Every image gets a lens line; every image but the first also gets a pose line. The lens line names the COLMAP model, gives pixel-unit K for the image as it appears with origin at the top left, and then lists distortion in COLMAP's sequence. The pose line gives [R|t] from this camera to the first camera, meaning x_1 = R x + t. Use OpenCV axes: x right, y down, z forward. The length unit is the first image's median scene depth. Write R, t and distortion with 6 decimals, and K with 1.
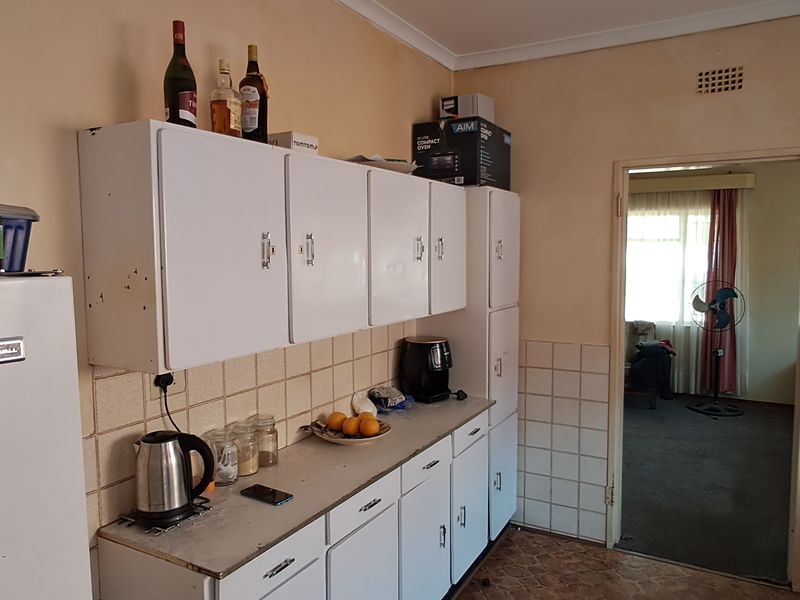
lens RADIAL K [[594.0, 0, 401.0], [0, 594.0, 297.5], [0, 0, 1]] dist [-0.009165, 0.011024]
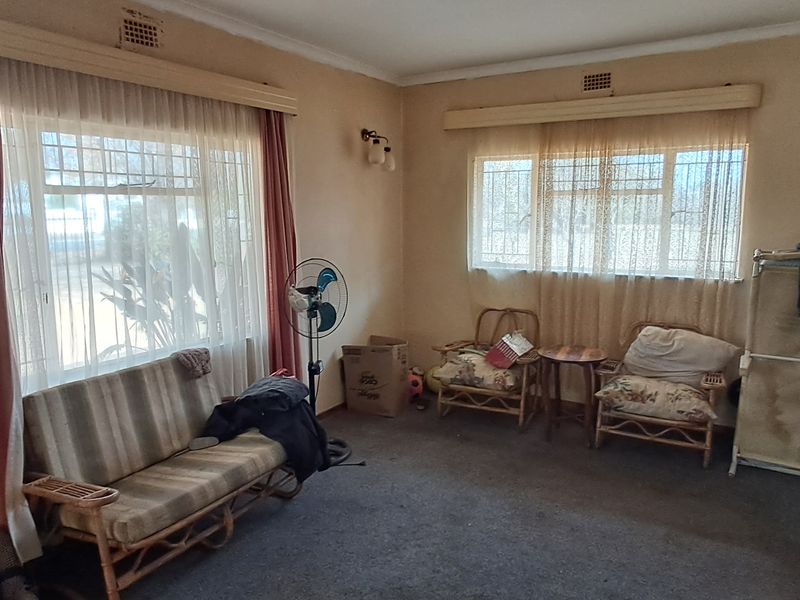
lens RADIAL K [[594.0, 0, 401.0], [0, 594.0, 297.5], [0, 0, 1]] dist [-0.009165, 0.011024]
pose [[0.023950, -0.145046, 0.989135, -0.176425], [0.085179, 0.986117, 0.142541, -0.122131], [-0.996078, 0.080839, 0.035972, 1.578722]]
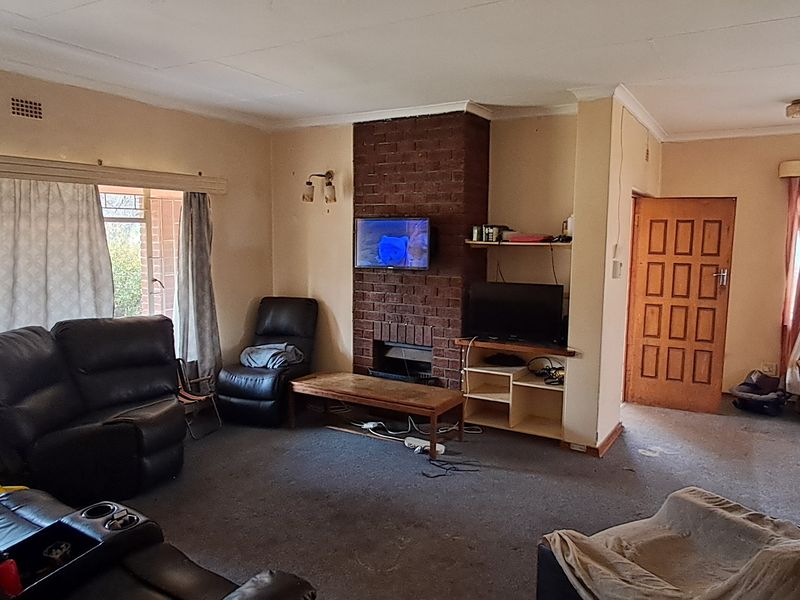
lens RADIAL K [[594.0, 0, 401.0], [0, 594.0, 297.5], [0, 0, 1]] dist [-0.009165, 0.011024]
pose [[0.026196, -0.096923, 0.994947, -0.753855], [0.064354, 0.993388, 0.095077, 0.004550], [-0.997583, 0.061538, 0.032260, 0.076477]]
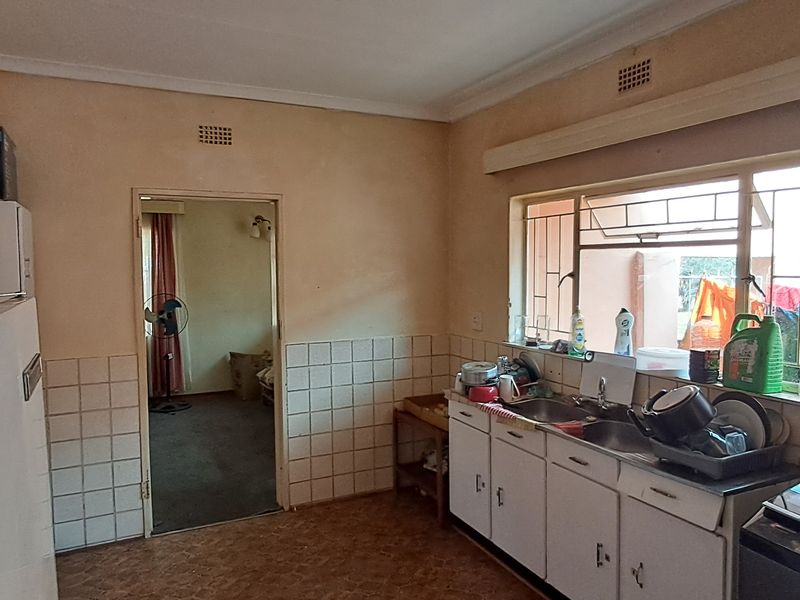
lens RADIAL K [[594.0, 0, 401.0], [0, 594.0, 297.5], [0, 0, 1]] dist [-0.009165, 0.011024]
pose [[0.564313, -0.047994, 0.824165, -0.262945], [0.070506, 0.997463, 0.009809, 0.000166], [-0.822545, 0.052574, 0.566265, -0.033142]]
